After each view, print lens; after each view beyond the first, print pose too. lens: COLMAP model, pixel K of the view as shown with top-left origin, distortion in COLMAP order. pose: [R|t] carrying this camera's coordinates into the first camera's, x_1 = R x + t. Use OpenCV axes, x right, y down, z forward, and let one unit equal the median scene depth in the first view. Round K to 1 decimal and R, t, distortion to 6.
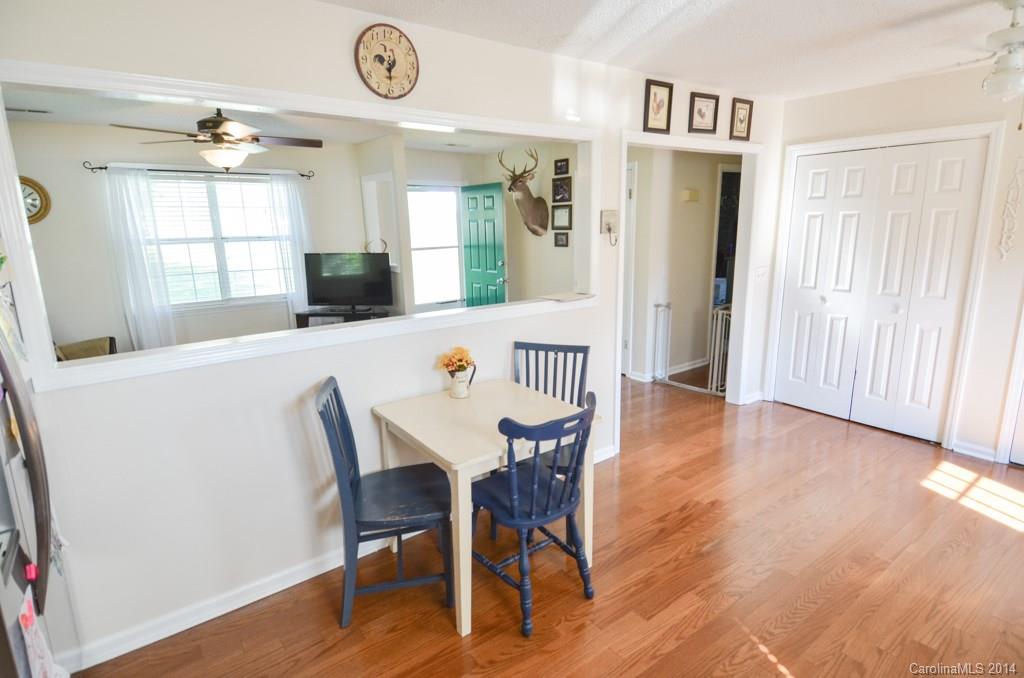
lens RADIAL K [[527.3, 0, 512.5], [0, 527.3, 337.5], [0, 0, 1]] dist [0.073199, -0.057401]
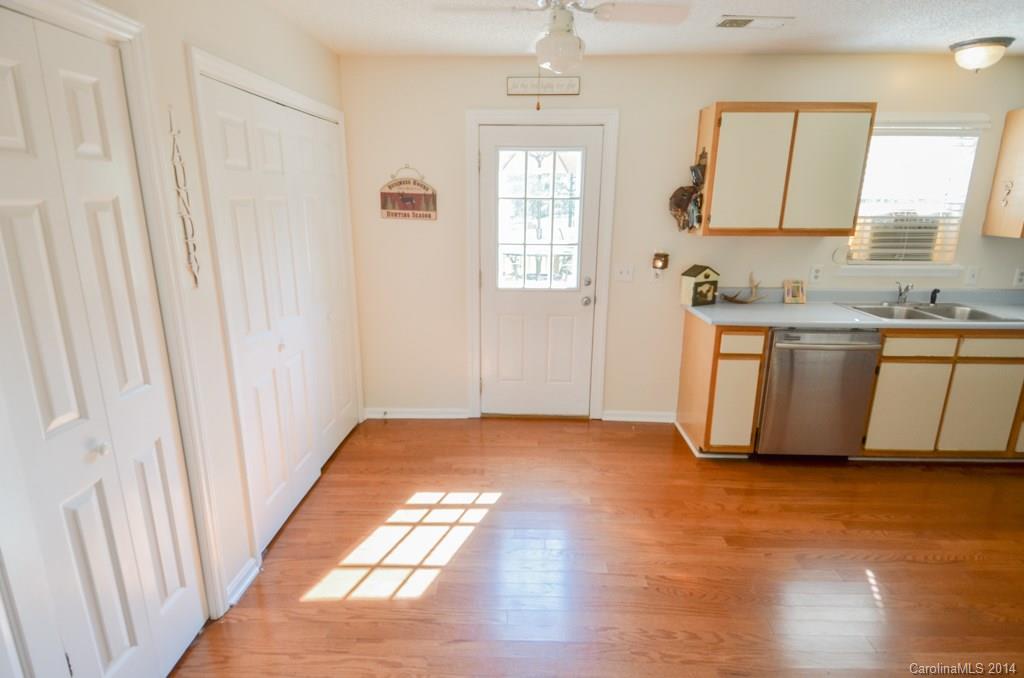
lens RADIAL K [[527.3, 0, 512.5], [0, 527.3, 337.5], [0, 0, 1]] dist [0.073199, -0.057401]
pose [[-0.787535, -0.140925, 0.599941, 0.257818], [0.141843, 0.905916, 0.398994, -0.256005], [-0.599724, 0.399319, -0.693451, 1.118141]]
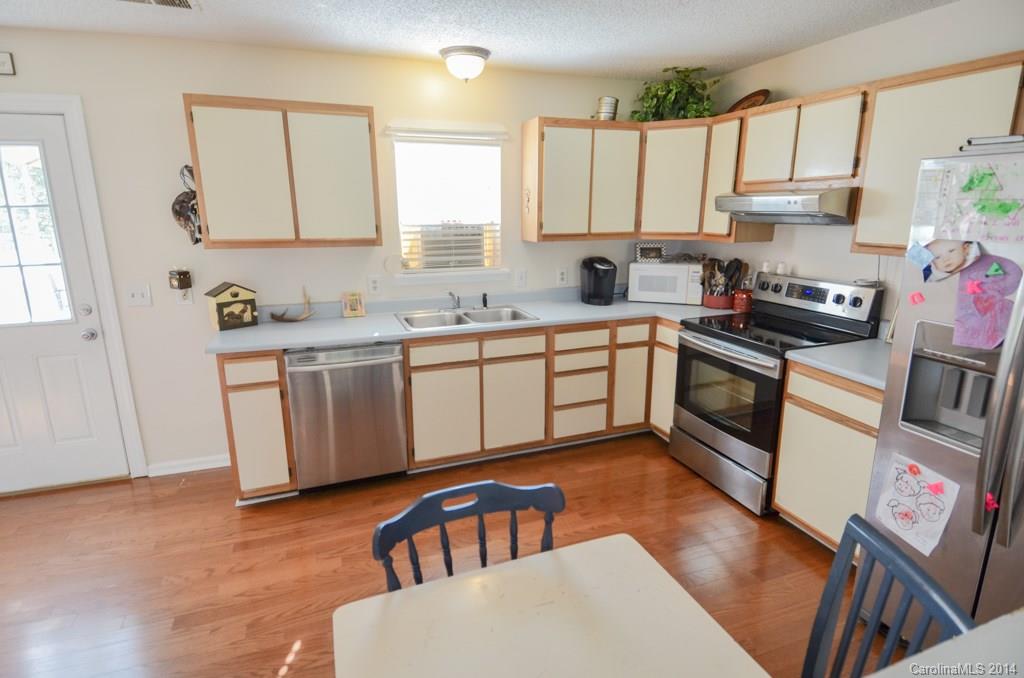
lens RADIAL K [[527.3, 0, 512.5], [0, 527.3, 337.5], [0, 0, 1]] dist [0.073199, -0.057401]
pose [[-0.960080, -0.044095, 0.276228, -0.079600], [0.082236, 0.899366, 0.429393, -0.186689], [-0.267364, 0.434968, -0.859837, 0.829009]]
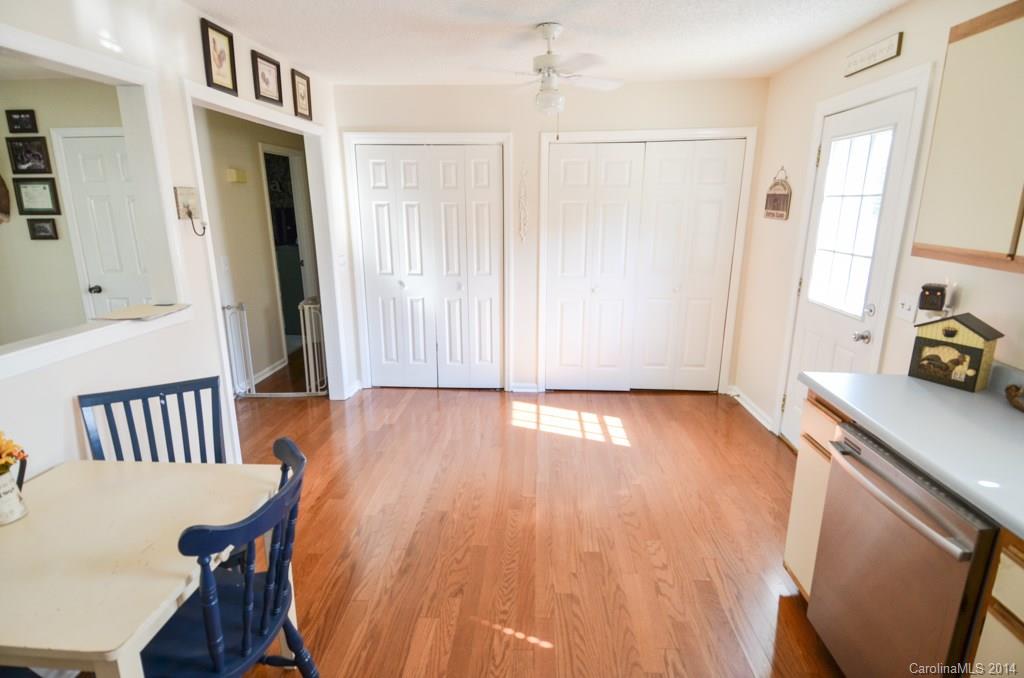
lens RADIAL K [[527.3, 0, 512.5], [0, 527.3, 337.5], [0, 0, 1]] dist [0.073199, -0.057401]
pose [[0.637523, -0.168040, 0.751882, -0.109745], [0.152133, 0.984166, 0.090960, -0.032332], [-0.755261, 0.056397, 0.652993, 0.170247]]
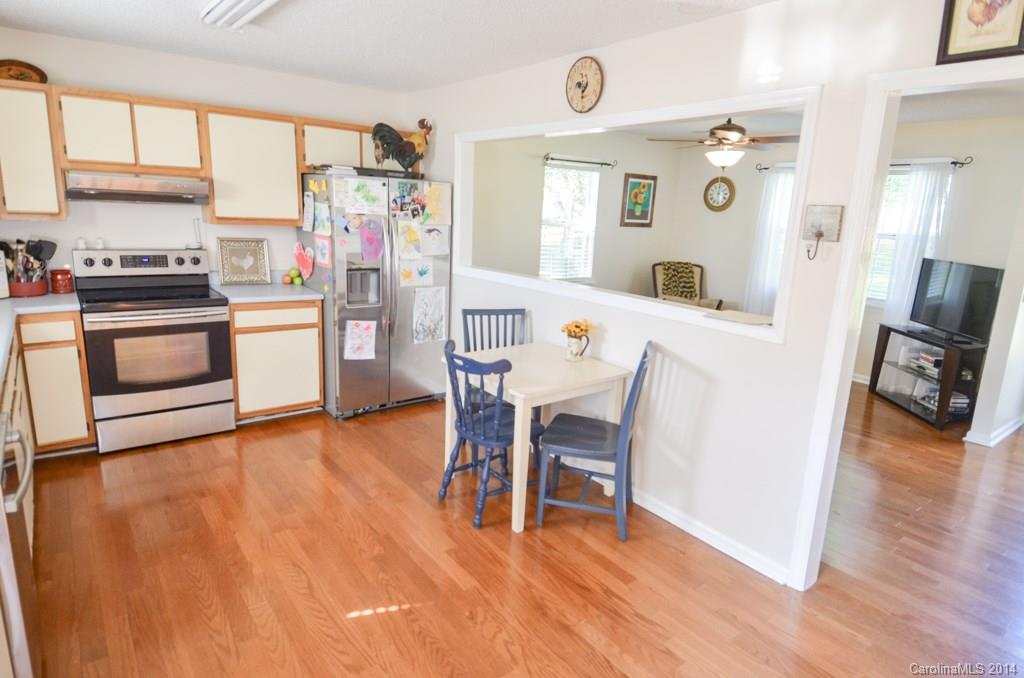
lens RADIAL K [[581.5, 0, 514.8], [0, 581.5, 336.7], [0, 0, 1]] dist [0.084818, -0.069803]
pose [[0.018228, 0.236846, -0.971376, 0.822807], [-0.256193, 0.940209, 0.224440, -0.140051], [0.966454, 0.244768, 0.077816, 0.558637]]
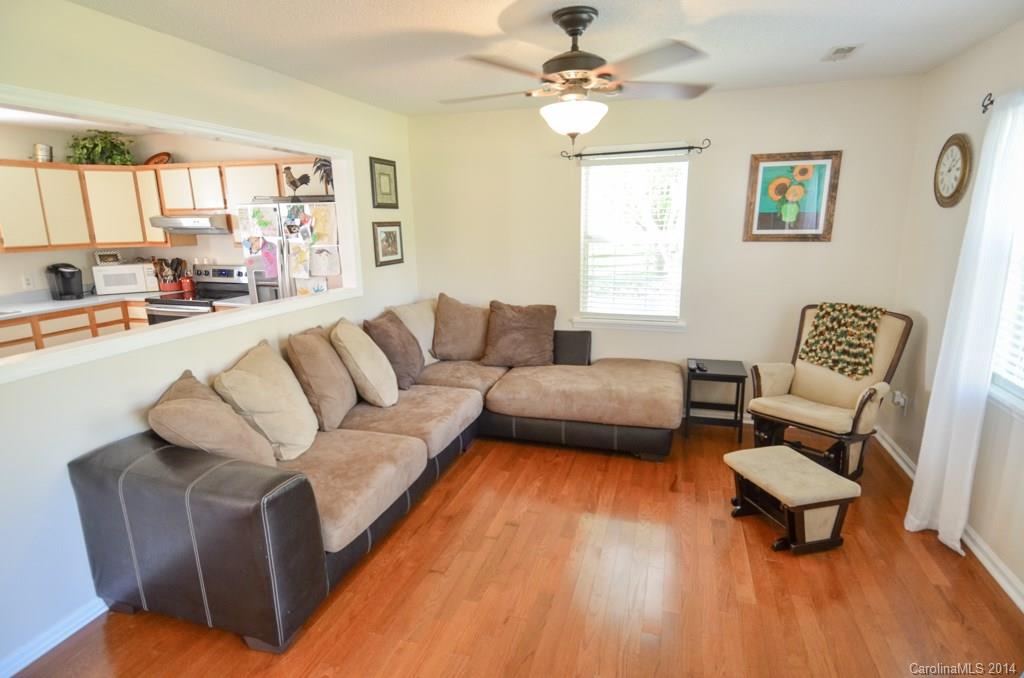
lens RADIAL K [[527.3, 0, 512.5], [0, 527.3, 337.5], [0, 0, 1]] dist [0.073199, -0.057401]
pose [[-0.811107, 0.158660, -0.562967, -0.075022], [-0.094801, 0.914117, 0.394211, -0.343436], [0.577163, 0.373118, -0.726406, 1.541306]]
